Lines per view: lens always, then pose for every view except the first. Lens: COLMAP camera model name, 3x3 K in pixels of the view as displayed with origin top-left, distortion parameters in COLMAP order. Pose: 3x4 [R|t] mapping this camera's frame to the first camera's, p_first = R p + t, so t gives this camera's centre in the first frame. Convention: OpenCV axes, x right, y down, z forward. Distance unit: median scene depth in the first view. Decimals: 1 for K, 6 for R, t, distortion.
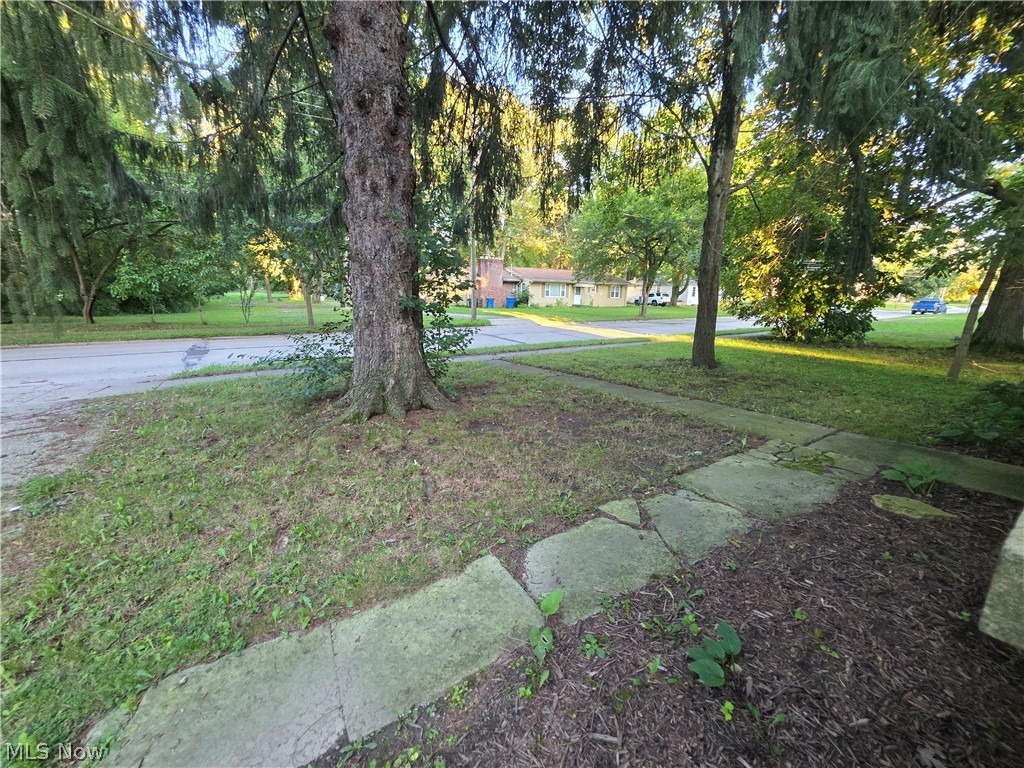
lens RADIAL K [[410.4, 0, 512.4], [0, 410.4, 380.0], [0, 0, 1]] dist [0.004934, -0.000677]
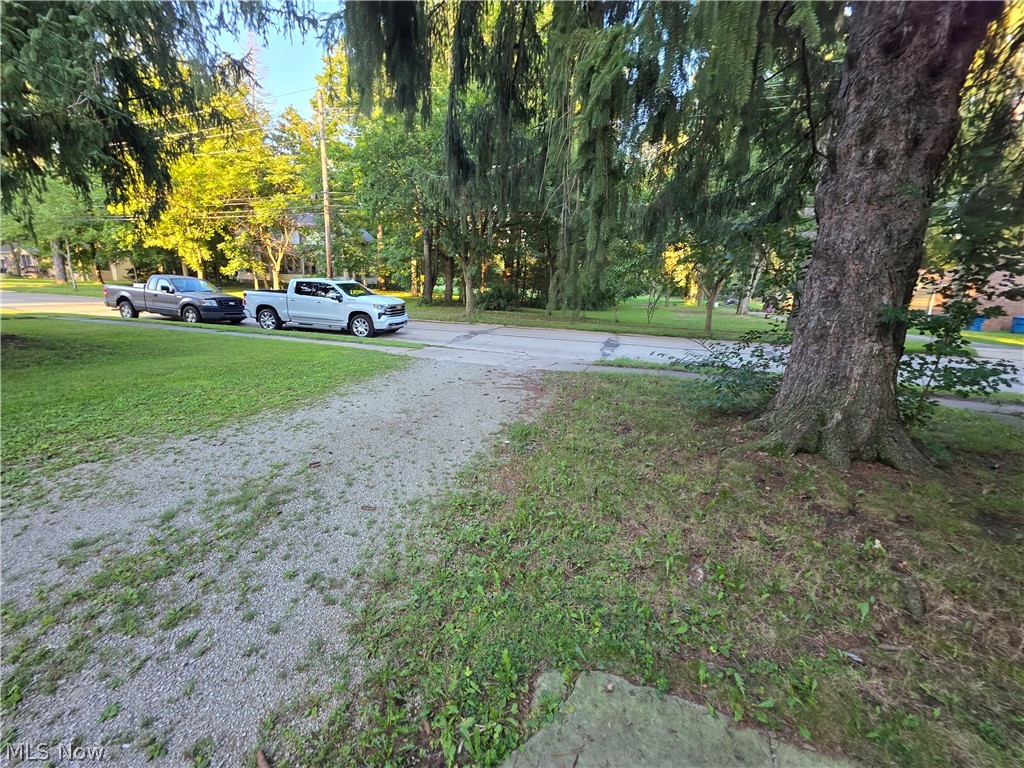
lens RADIAL K [[410.4, 0, 509.1], [0, 410.4, 383.1], [0, 0, 1]] dist [0.004934, -0.000677]
pose [[0.637657, 0.190213, -0.746467, -0.124483], [-0.196005, 0.977204, 0.081575, 0.001613], [0.744967, 0.094294, 0.660404, 0.042299]]
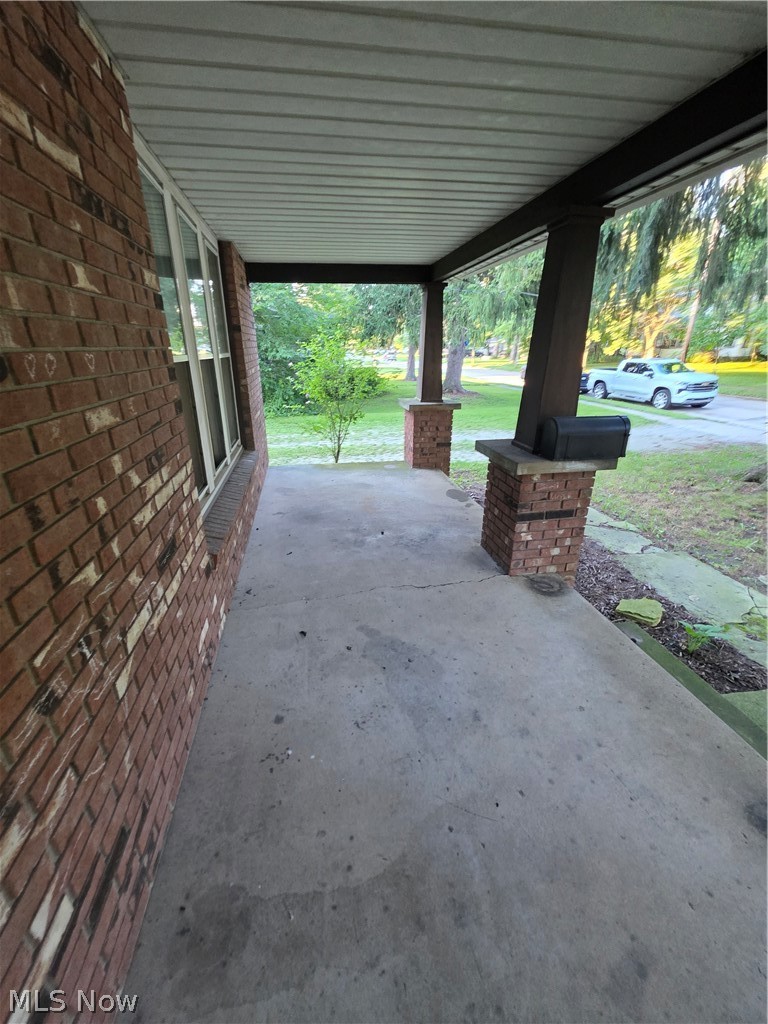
lens RADIAL K [[410.4, 0, 380.2], [0, 410.4, 514.2], [0, 0, 1]] dist [0.004934, -0.000677]
pose [[-0.412670, 0.330915, -0.848645, 3.178950], [-0.192270, 0.879038, 0.436262, -0.371377], [0.890357, 0.343202, -0.299128, 0.817572]]
